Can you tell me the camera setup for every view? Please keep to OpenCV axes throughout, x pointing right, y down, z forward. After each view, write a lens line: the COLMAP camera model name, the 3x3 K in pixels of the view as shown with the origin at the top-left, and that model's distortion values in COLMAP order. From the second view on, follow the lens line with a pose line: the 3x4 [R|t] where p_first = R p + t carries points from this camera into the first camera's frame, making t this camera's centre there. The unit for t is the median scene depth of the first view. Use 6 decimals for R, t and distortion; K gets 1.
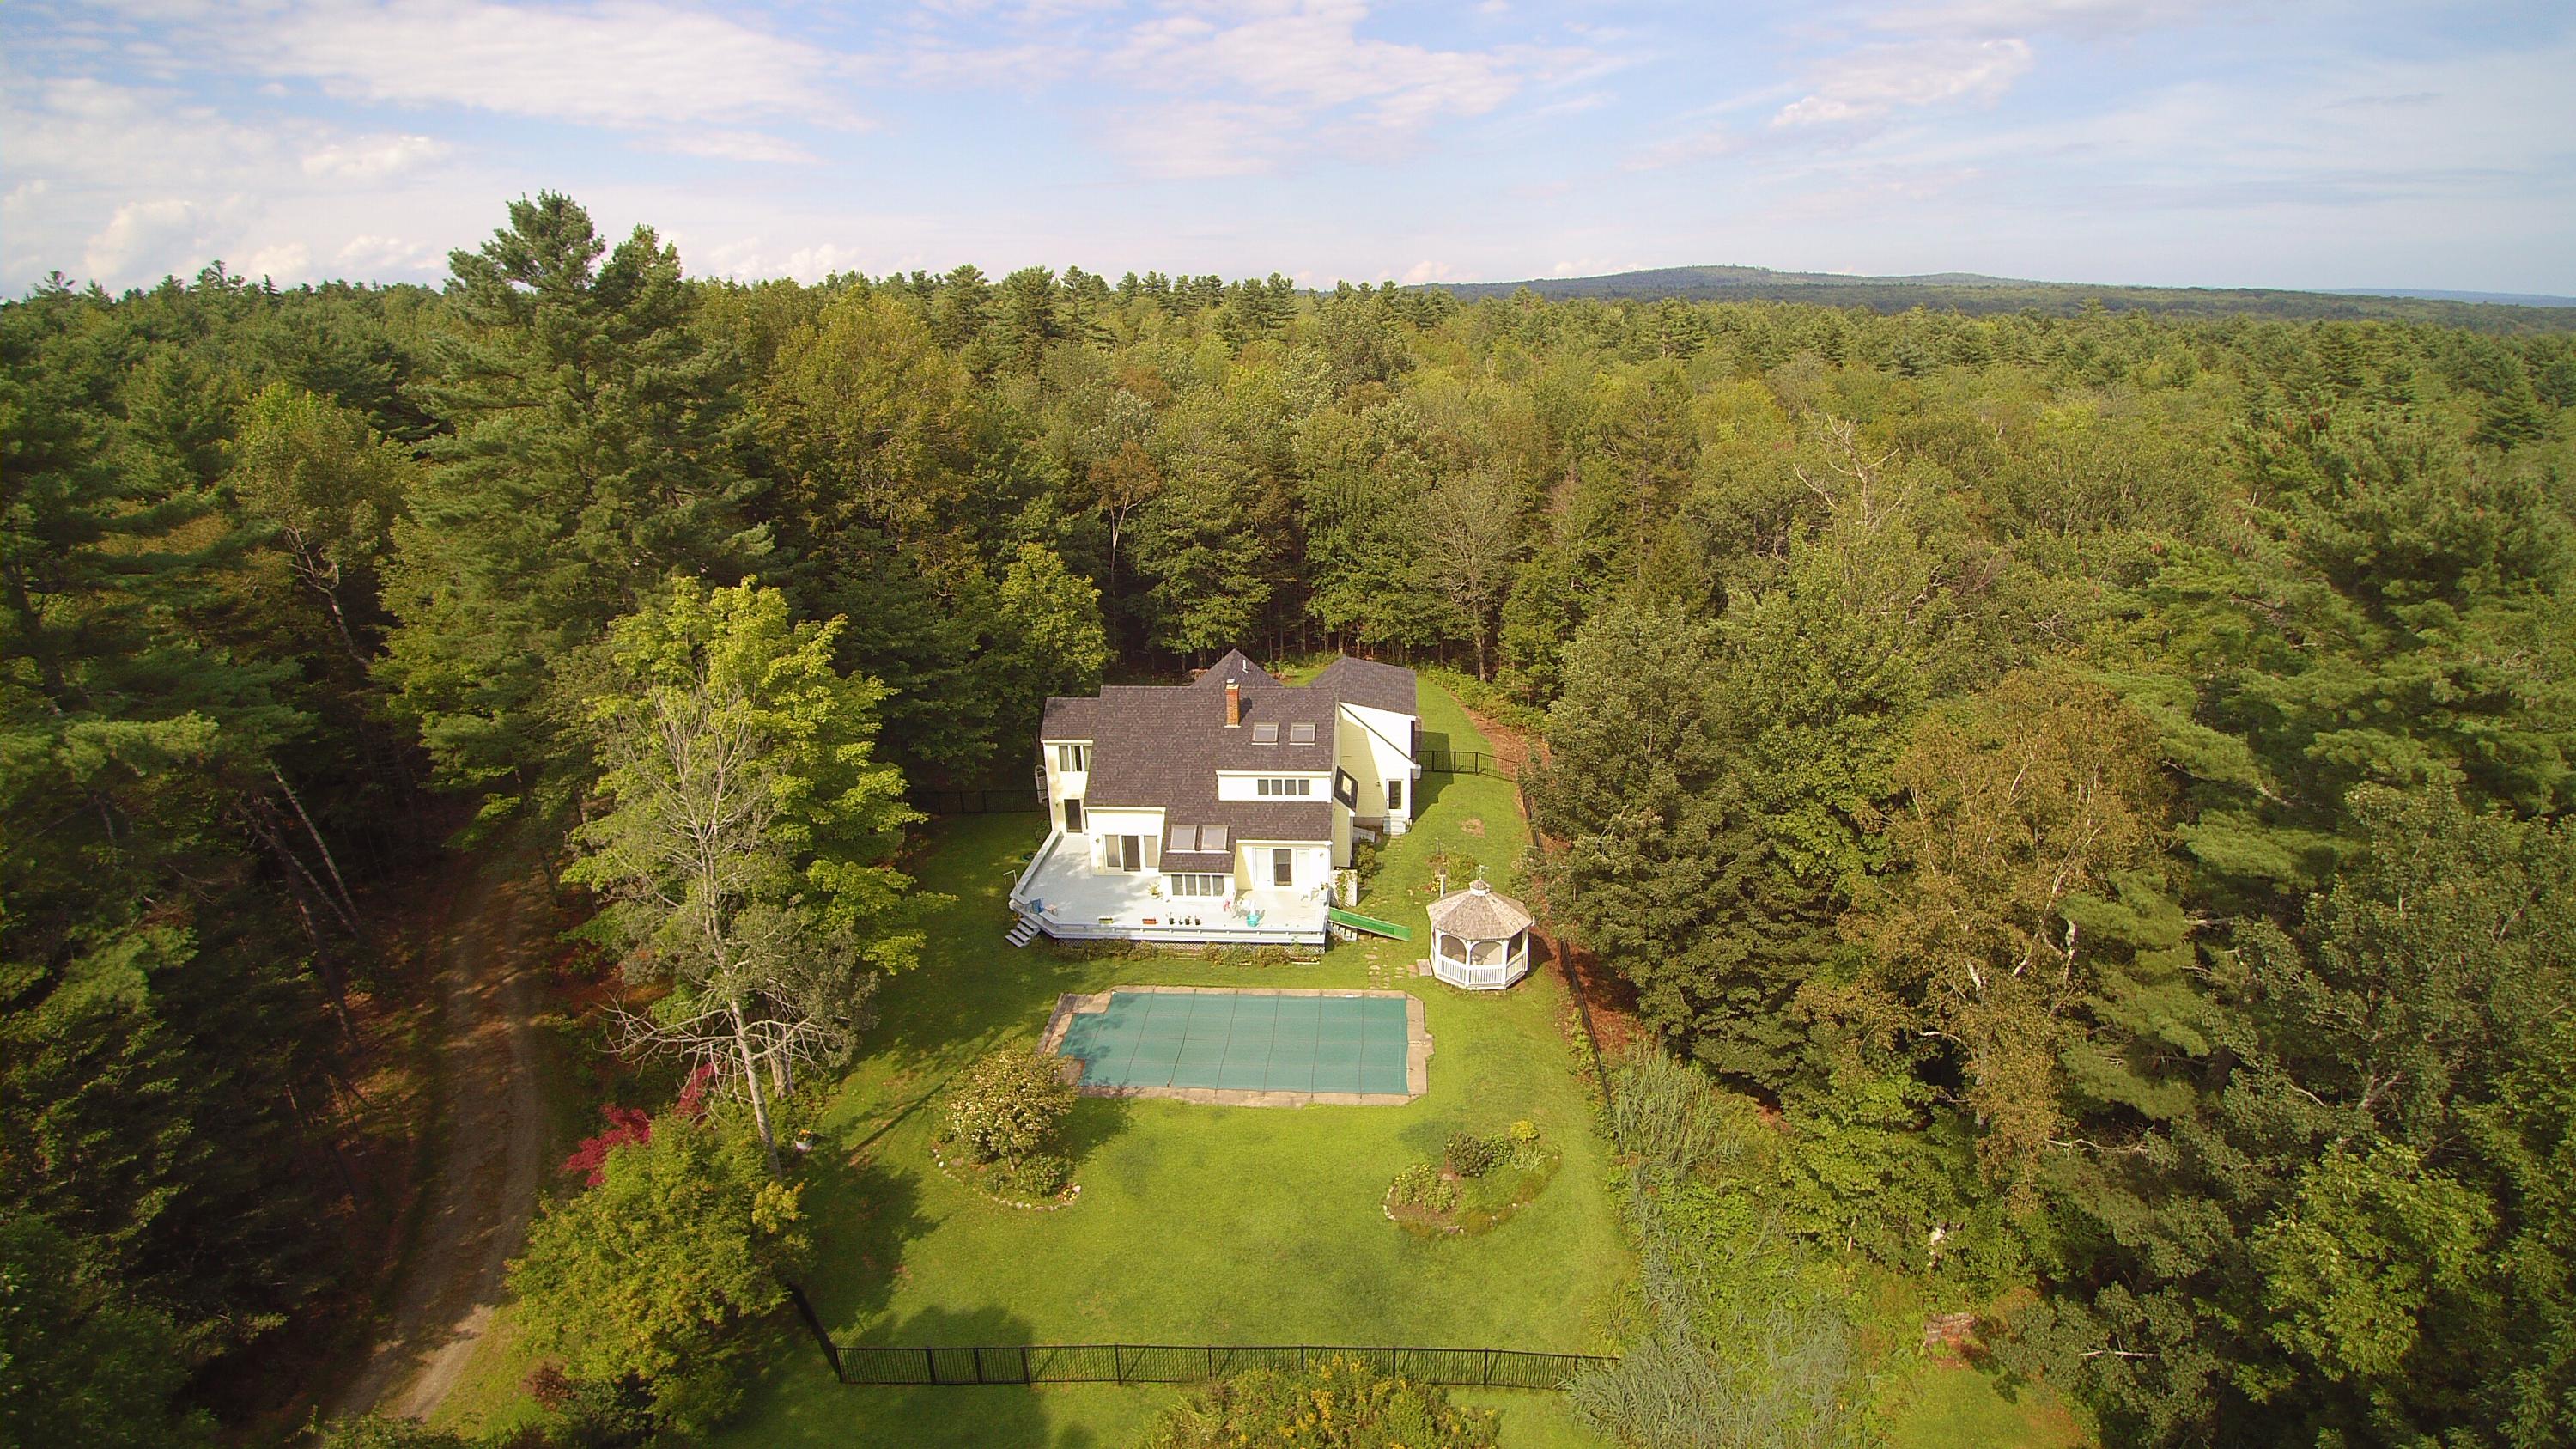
lens RADIAL K [[1220.9, 0, 1290.2], [0, 1220.9, 732.4], [0, 0, 1]] dist [-0.027118, -0.020507]
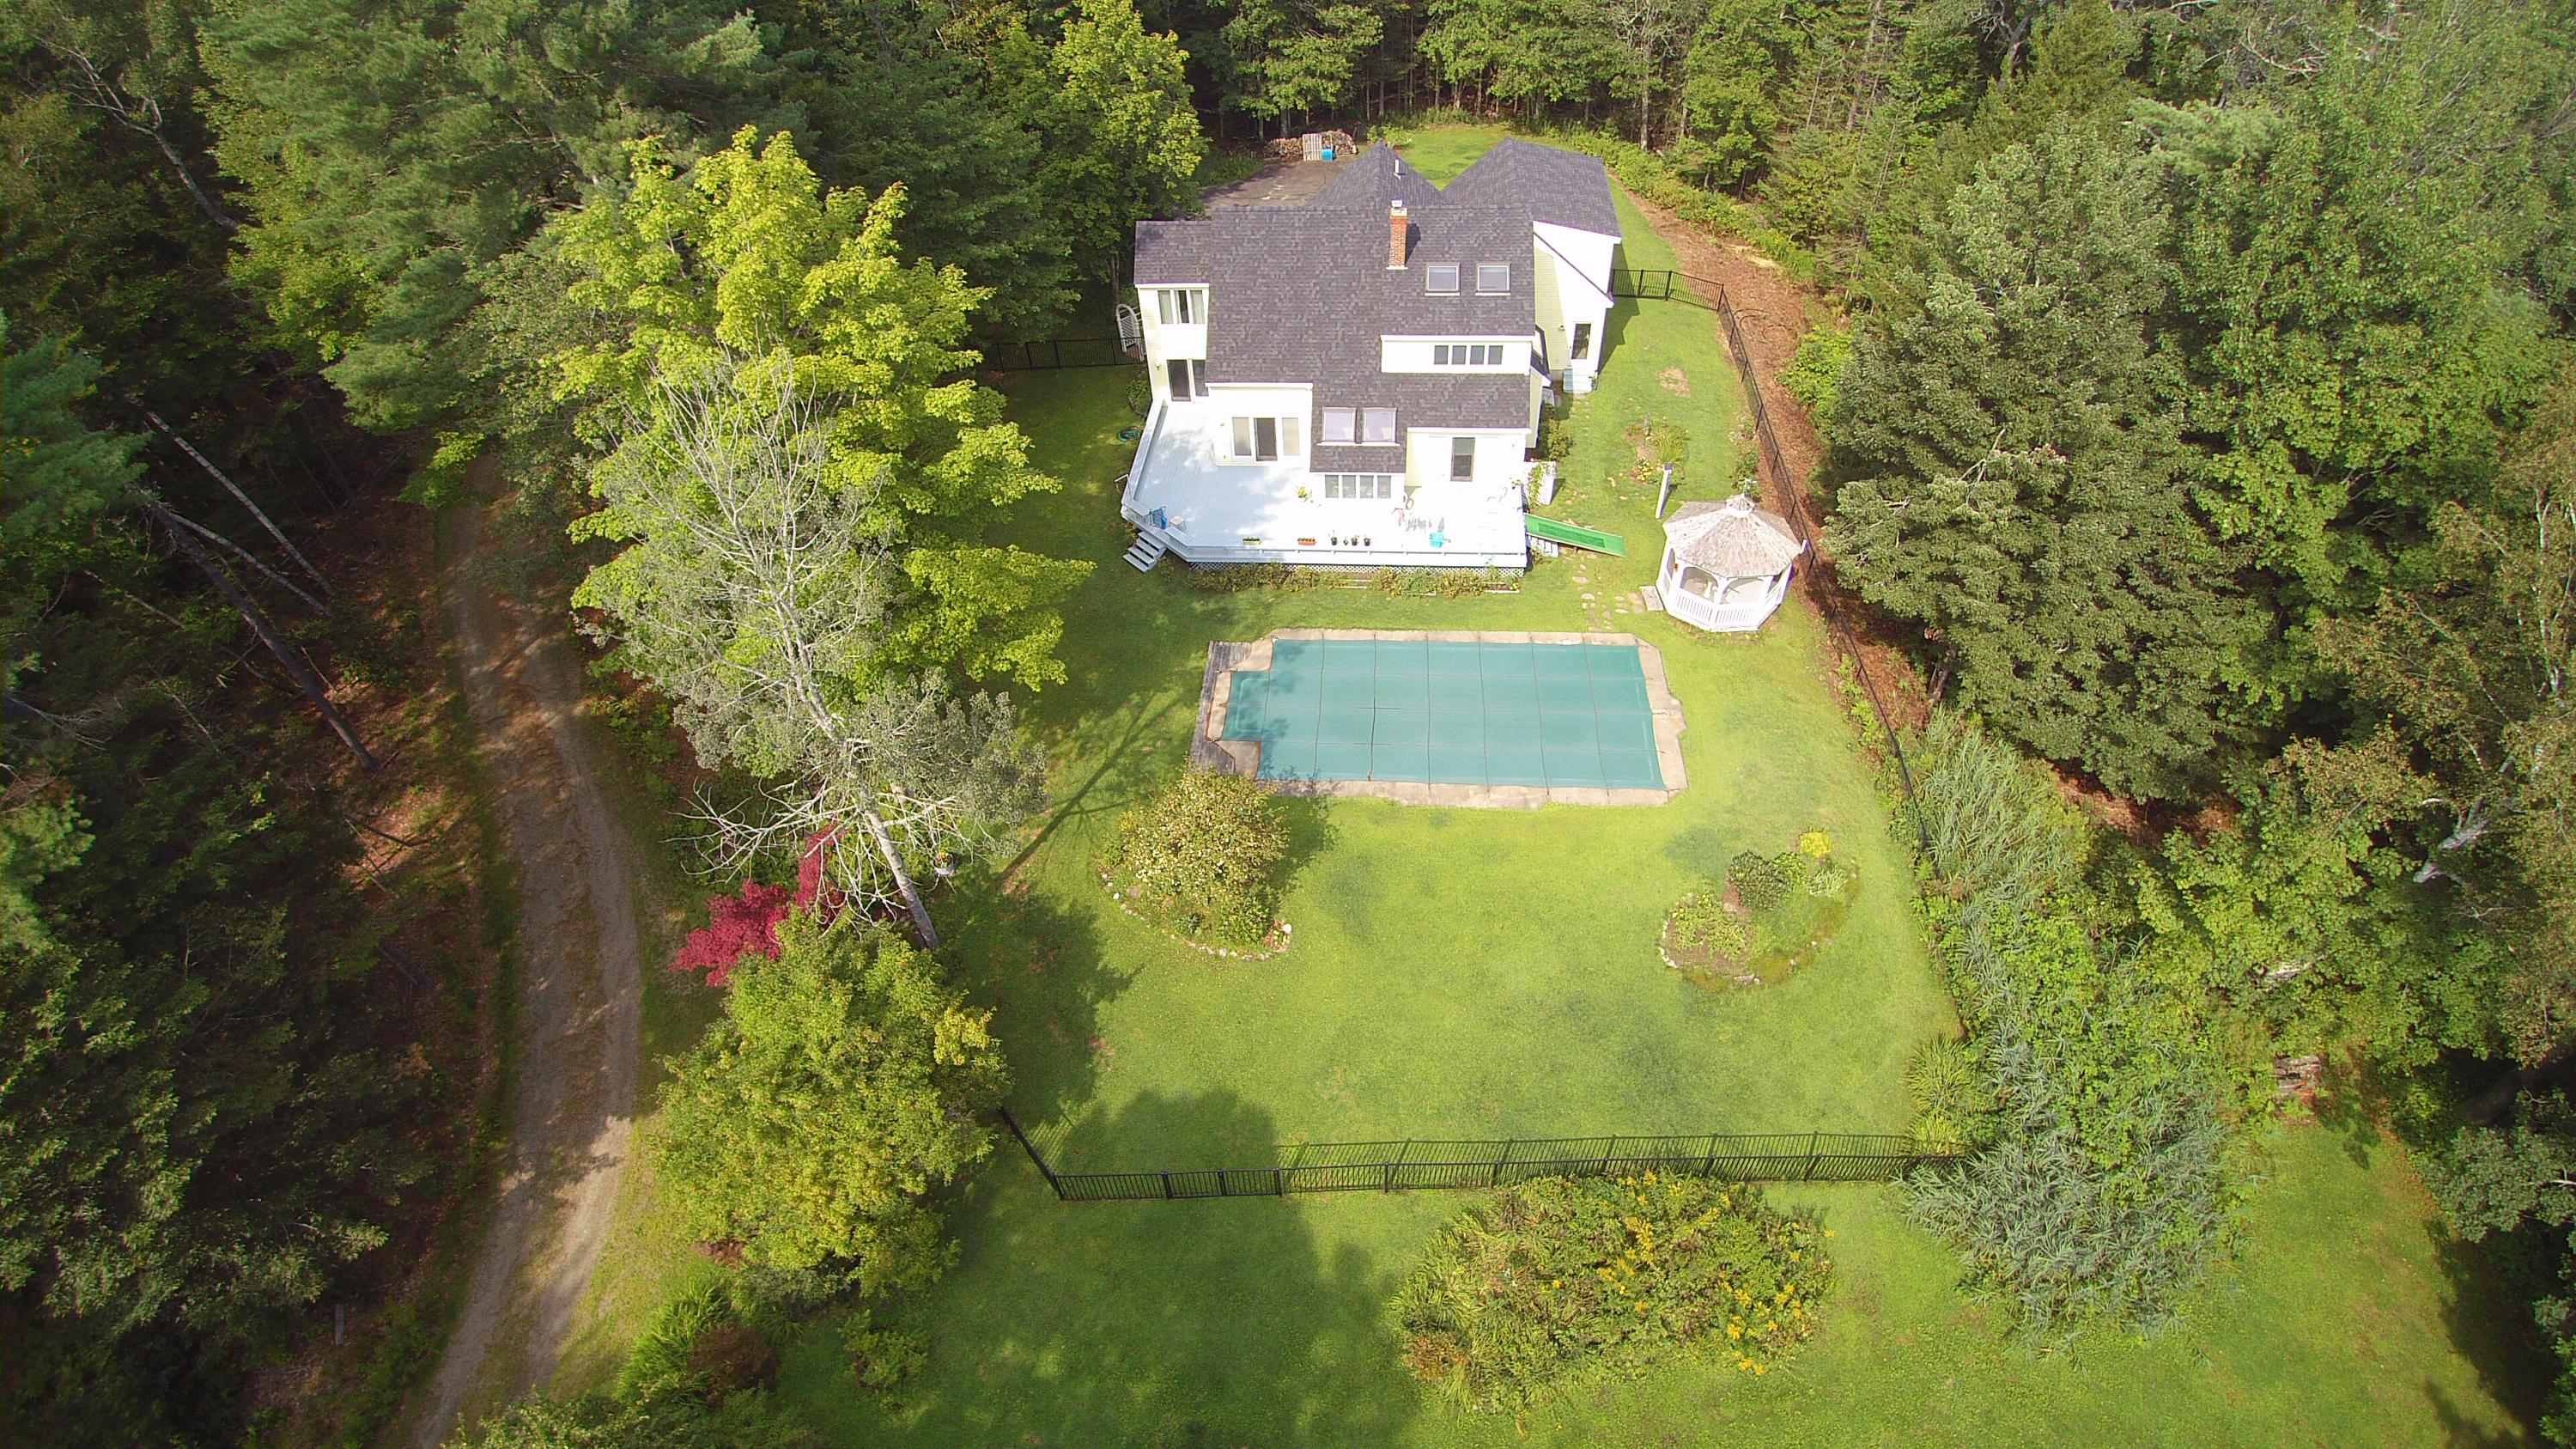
lens RADIAL K [[1220.9, 0, 1290.2], [0, 1220.9, 732.4], [0, 0, 1]] dist [-0.027118, -0.020507]
pose [[0.999830, -0.015724, -0.009674, -0.129249], [0.018369, 0.899687, 0.436149, -0.088170], [0.001845, -0.436253, 0.899822, 0.240381]]
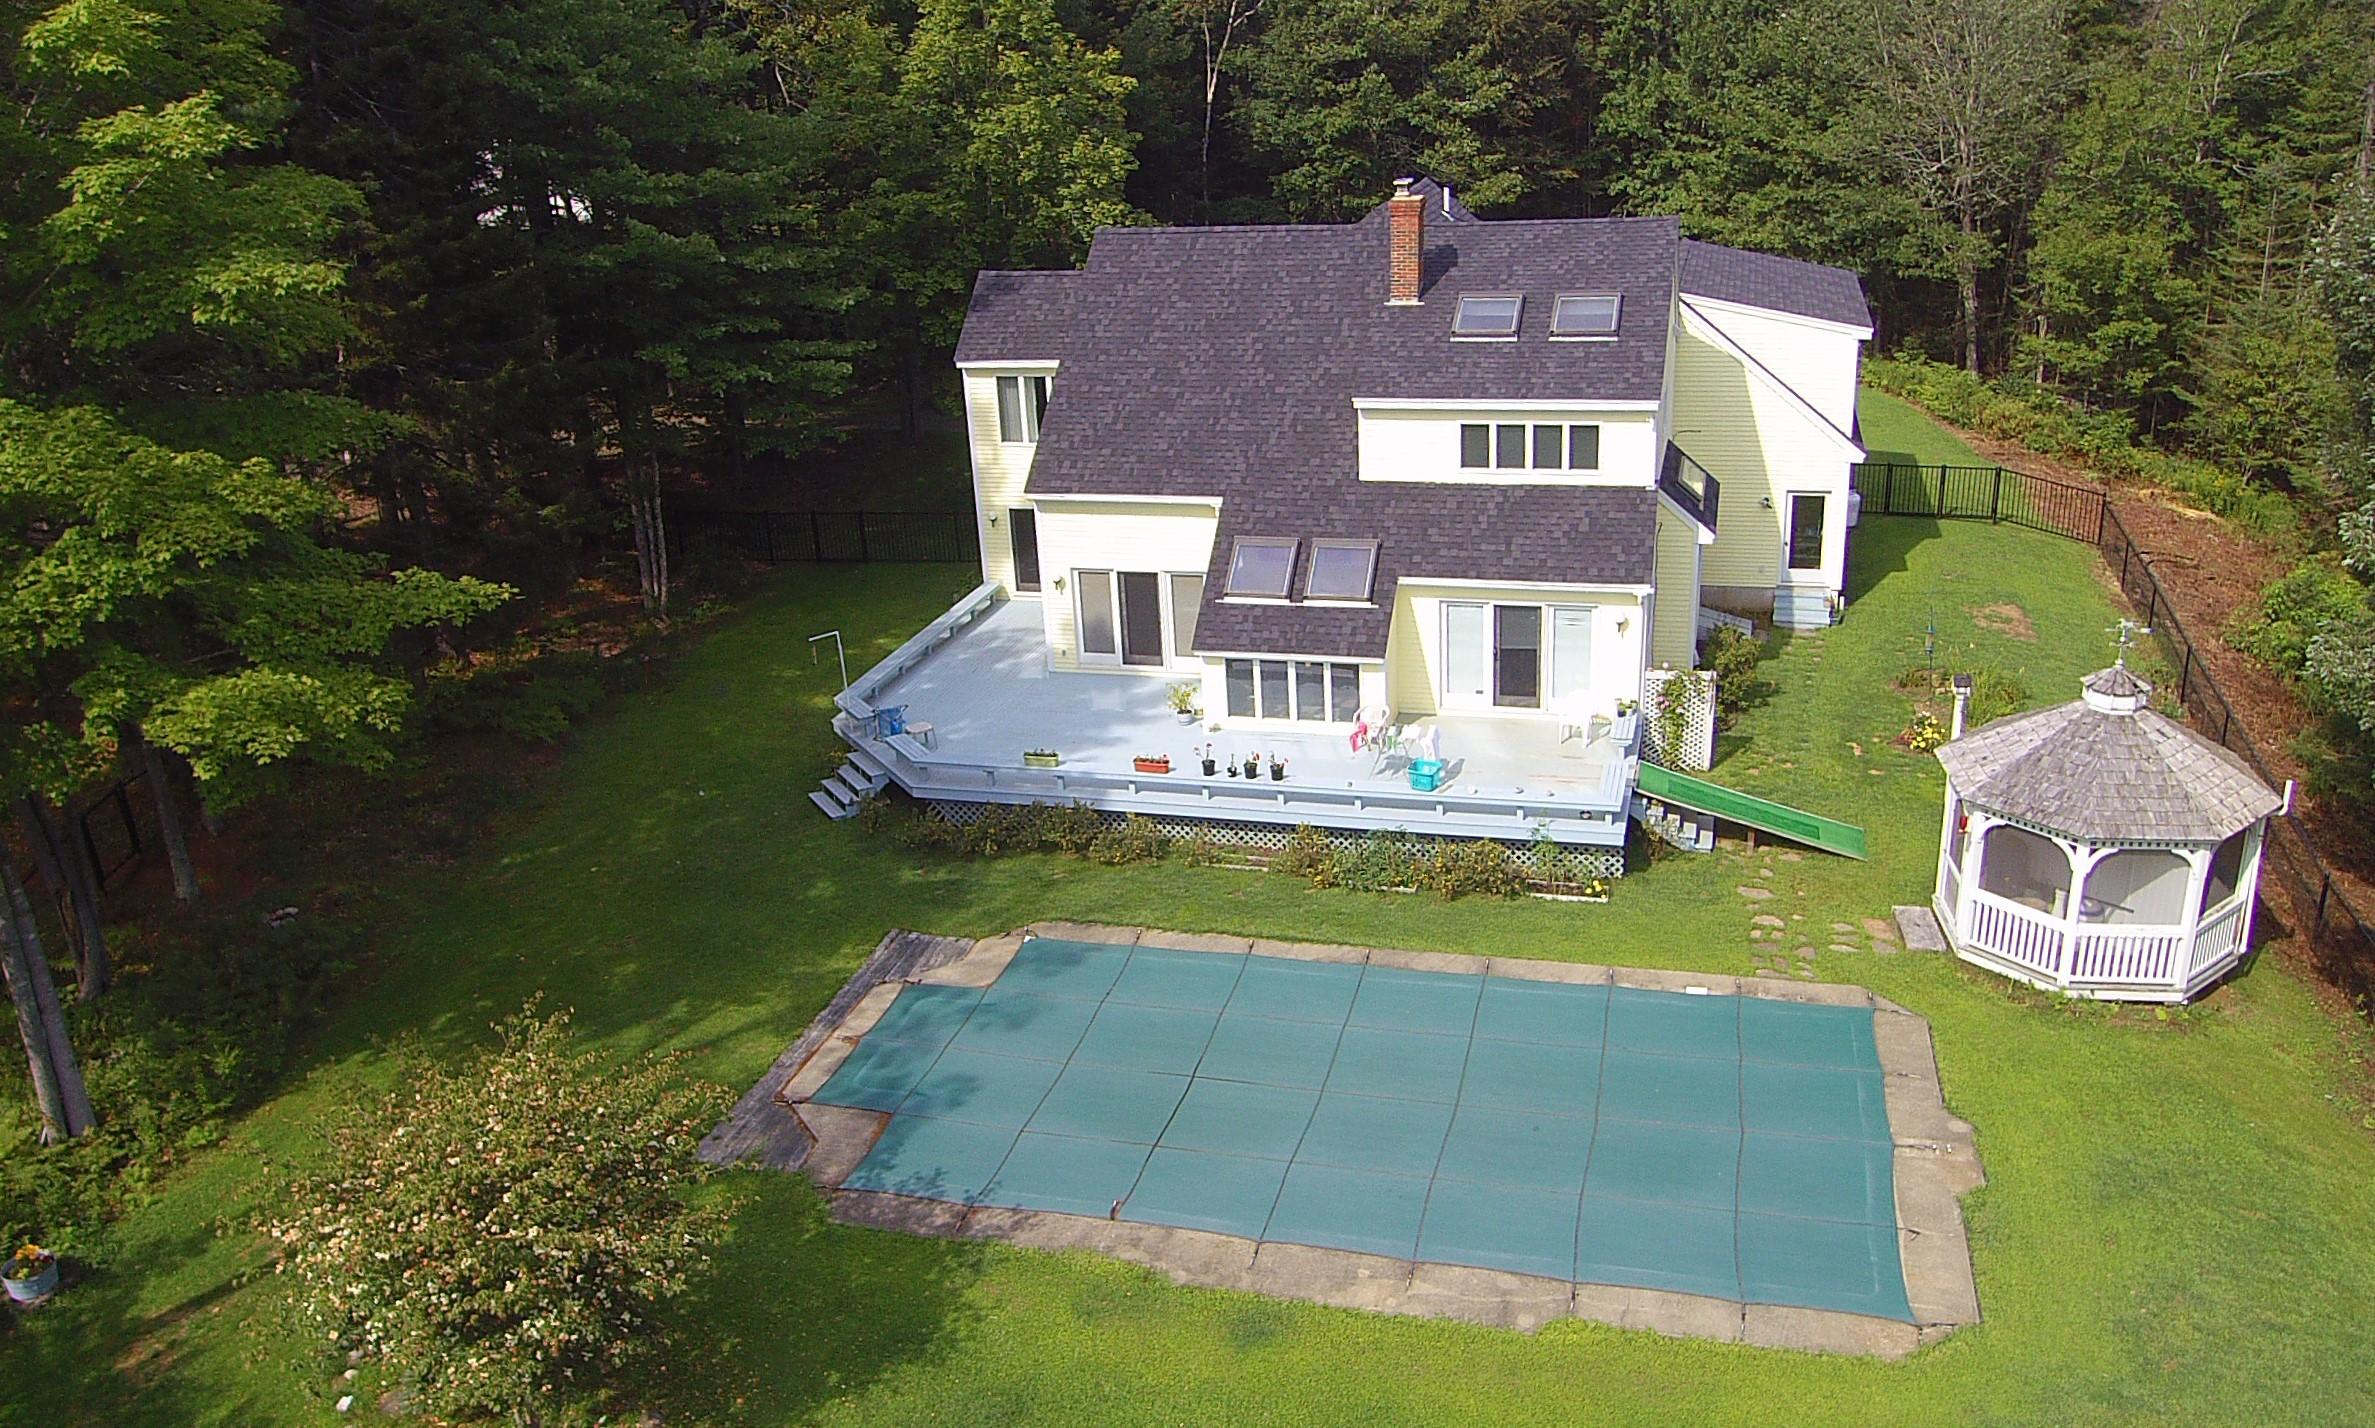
lens RADIAL K [[1822.6, 0, 1211.6], [0, 1822.6, 707.7], [0, 0, 1]] dist [-0.033507, -0.002073]
pose [[0.982375, 0.043293, -0.181836, 0.004771], [-0.037320, 0.998649, 0.036145, 0.124788], [0.183155, -0.028722, 0.982664, 0.482825]]
